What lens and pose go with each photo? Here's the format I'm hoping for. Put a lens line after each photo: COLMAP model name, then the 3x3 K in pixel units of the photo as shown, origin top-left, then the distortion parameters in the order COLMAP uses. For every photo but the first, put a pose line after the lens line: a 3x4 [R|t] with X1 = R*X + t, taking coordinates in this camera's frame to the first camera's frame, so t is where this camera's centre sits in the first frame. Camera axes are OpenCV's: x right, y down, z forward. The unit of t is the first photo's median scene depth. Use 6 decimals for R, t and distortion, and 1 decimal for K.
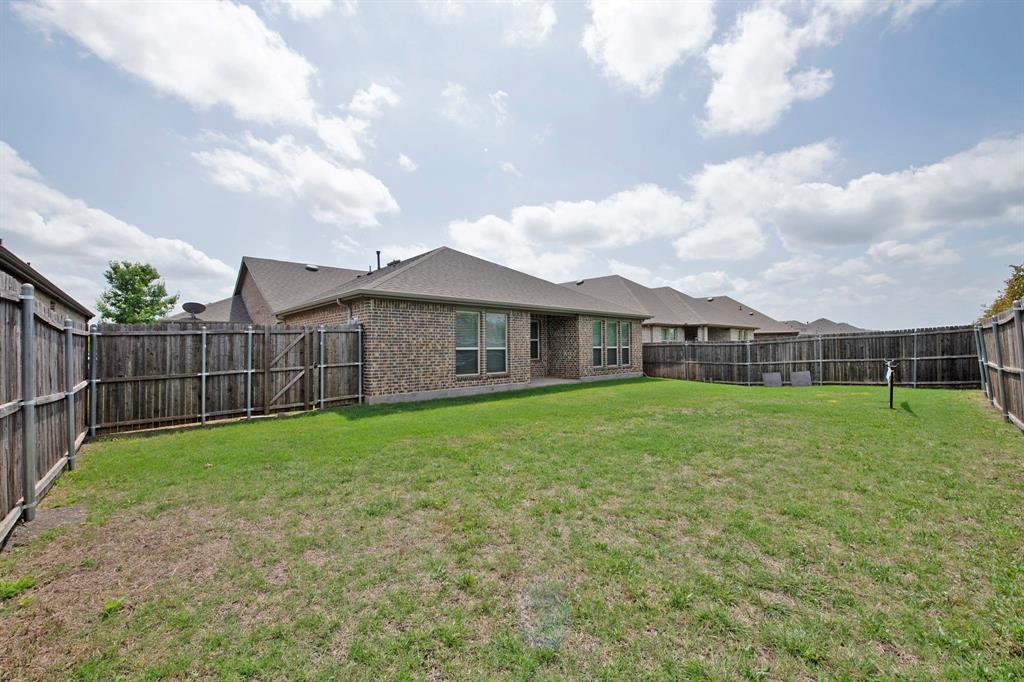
lens RADIAL K [[405.3, 0, 509.9], [0, 405.3, 340.0], [0, 0, 1]] dist [-0.016984, -0.002499]
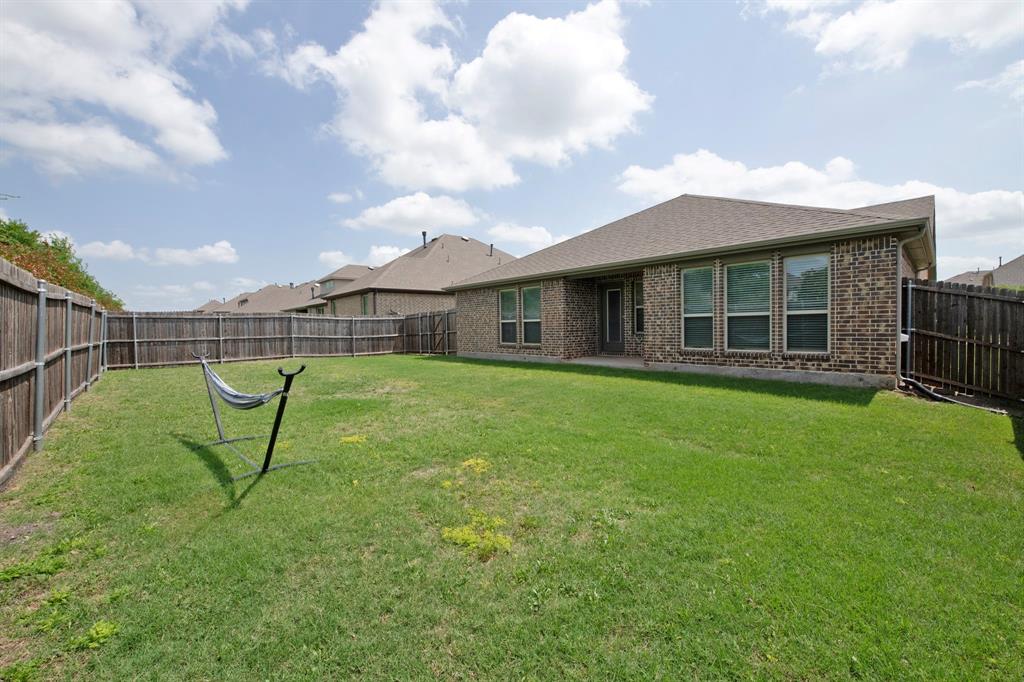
lens RADIAL K [[405.3, 0, 509.9], [0, 405.3, 340.0], [0, 0, 1]] dist [-0.016984, -0.002499]
pose [[-0.009362, 0.054749, -0.998456, 0.943661], [0.051606, 0.997196, 0.054196, 0.010815], [0.998624, -0.051019, -0.012161, 0.894623]]
